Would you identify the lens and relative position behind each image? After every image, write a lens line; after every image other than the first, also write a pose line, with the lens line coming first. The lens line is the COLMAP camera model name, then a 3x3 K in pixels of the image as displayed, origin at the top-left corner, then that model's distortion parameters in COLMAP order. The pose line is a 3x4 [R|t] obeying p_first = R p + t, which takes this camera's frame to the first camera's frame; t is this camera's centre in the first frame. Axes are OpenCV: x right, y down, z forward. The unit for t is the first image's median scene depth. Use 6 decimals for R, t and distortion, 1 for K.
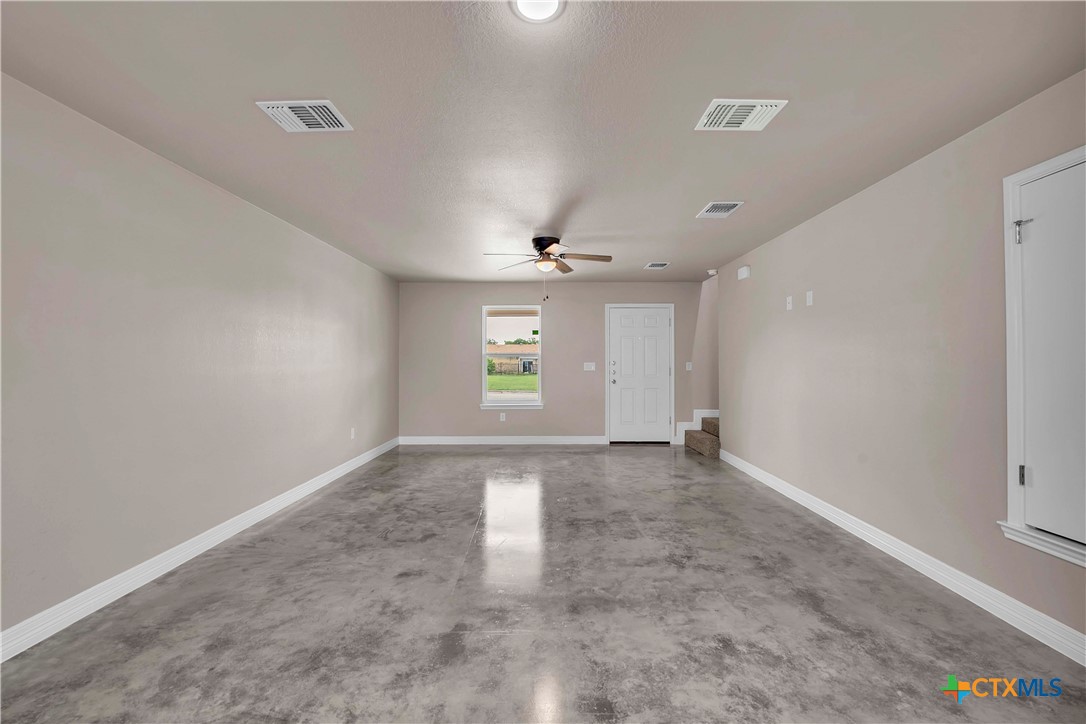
lens RADIAL K [[433.7, 0, 547.4], [0, 433.7, 356.9], [0, 0, 1]] dist [-0.005558, -0.003387]
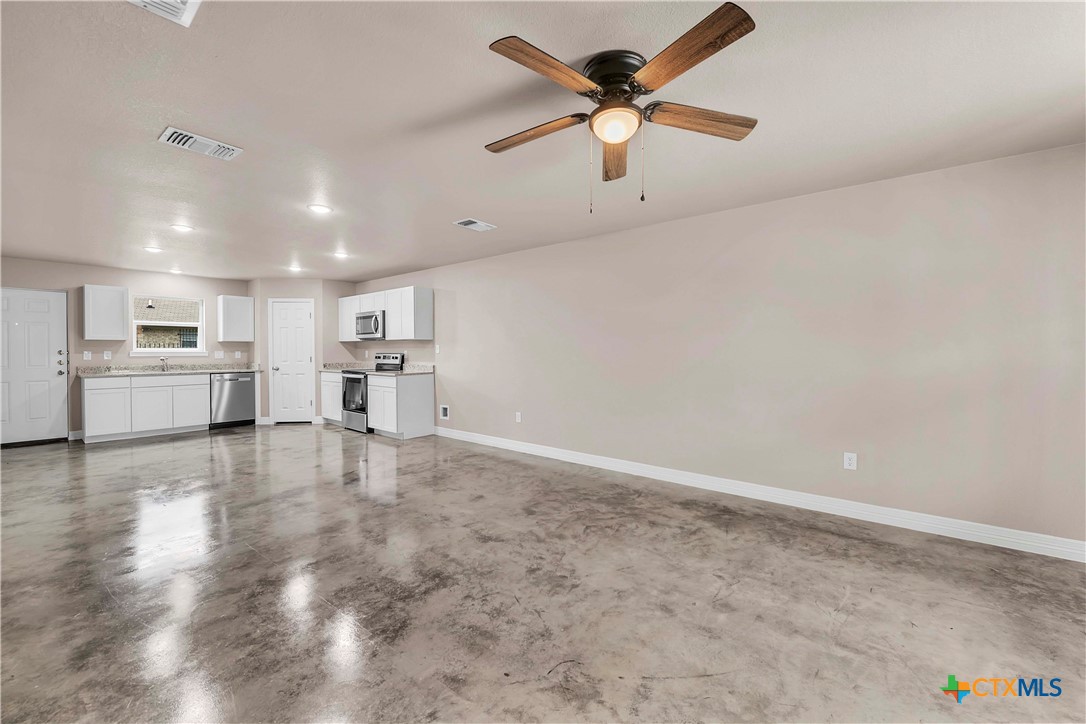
lens RADIAL K [[433.7, 0, 549.8], [0, 433.7, 356.9], [0, 0, 1]] dist [-0.005558, -0.003387]
pose [[-0.624796, 0.013155, -0.780677, 0.553318], [0.010862, 0.999908, 0.008156, 0.021248], [0.780712, -0.003384, -0.624881, 1.781156]]
